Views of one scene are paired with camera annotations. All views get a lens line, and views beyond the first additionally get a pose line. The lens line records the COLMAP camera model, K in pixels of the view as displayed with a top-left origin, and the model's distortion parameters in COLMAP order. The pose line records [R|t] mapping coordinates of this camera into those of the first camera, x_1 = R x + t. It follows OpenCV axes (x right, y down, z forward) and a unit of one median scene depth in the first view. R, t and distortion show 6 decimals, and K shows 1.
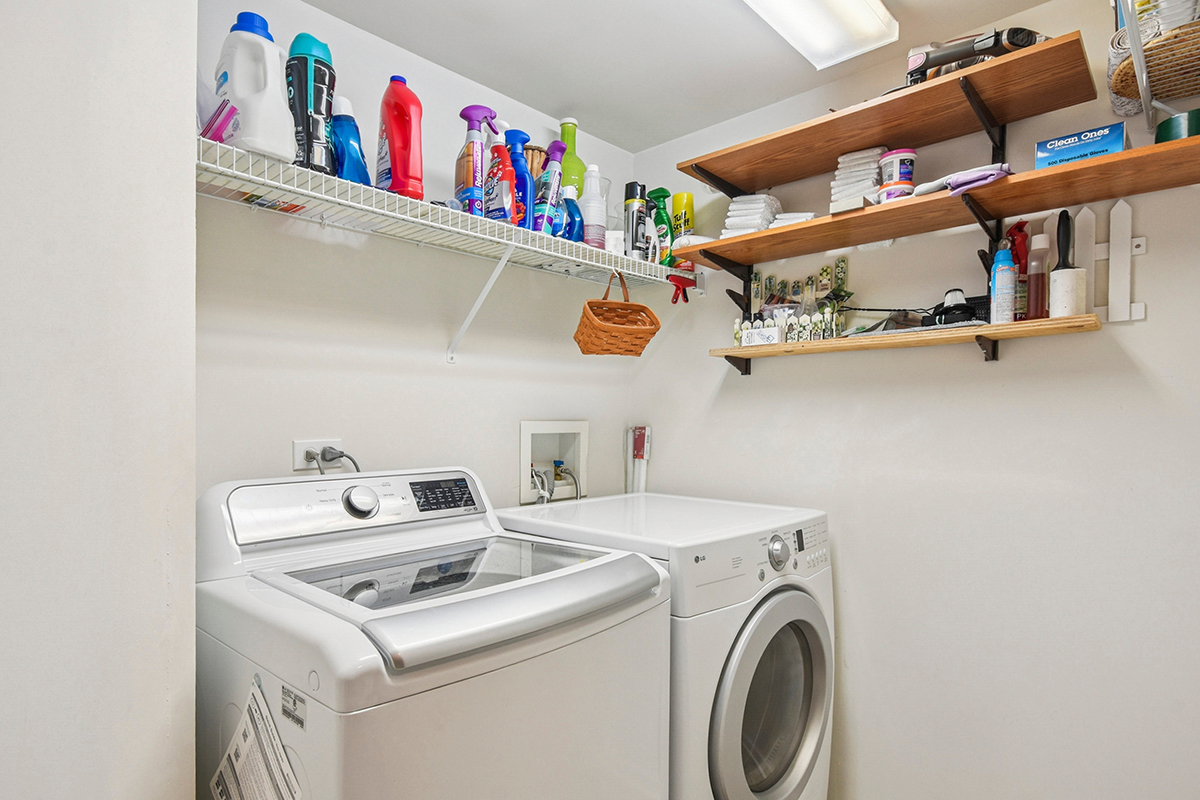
lens RADIAL K [[637.9, 0, 602.4], [0, 637.9, 427.4], [0, 0, 1]] dist [-0.000180, 0.000410]
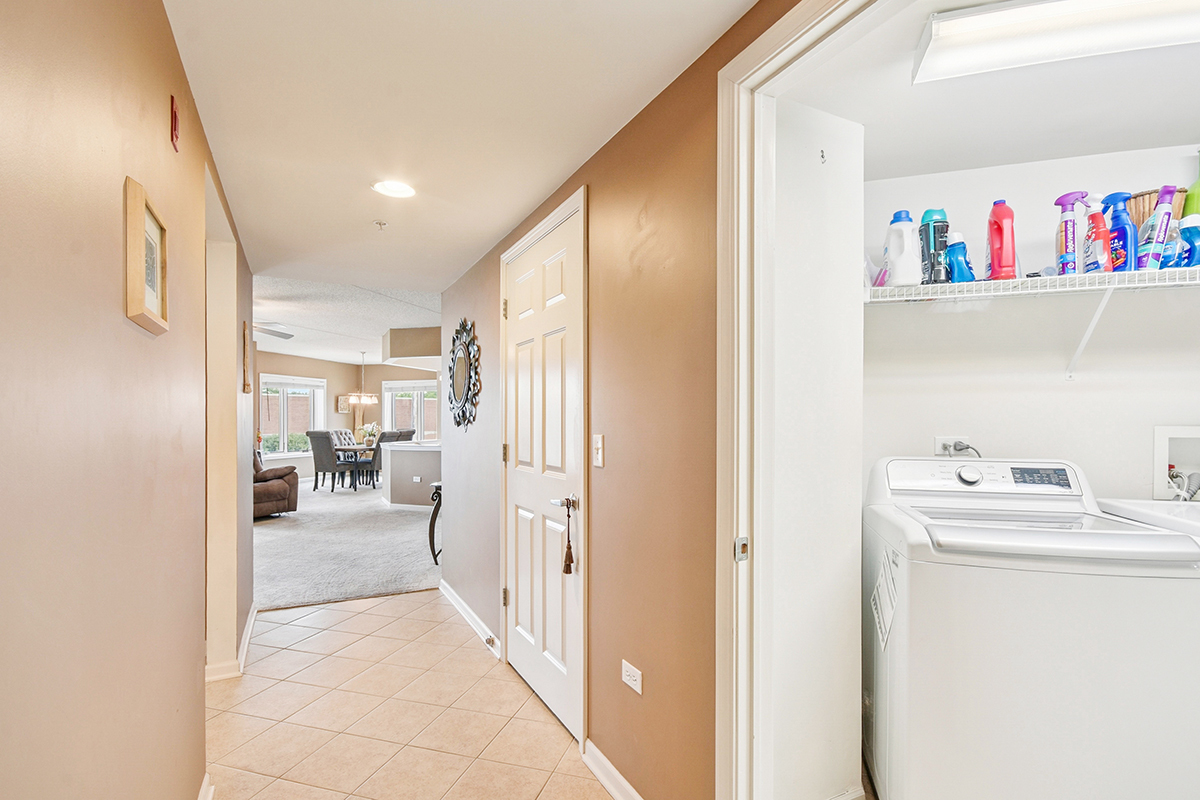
lens RADIAL K [[567.4, 0, 601.7], [0, 567.4, 424.3], [0, 0, 1]] dist [-0.000899, -0.000405]
pose [[0.435889, 0.003712, -0.899993, 0.456641], [-0.013255, 0.999910, -0.002295, 0.002800], [0.899903, 0.012930, 0.435899, -0.413586]]
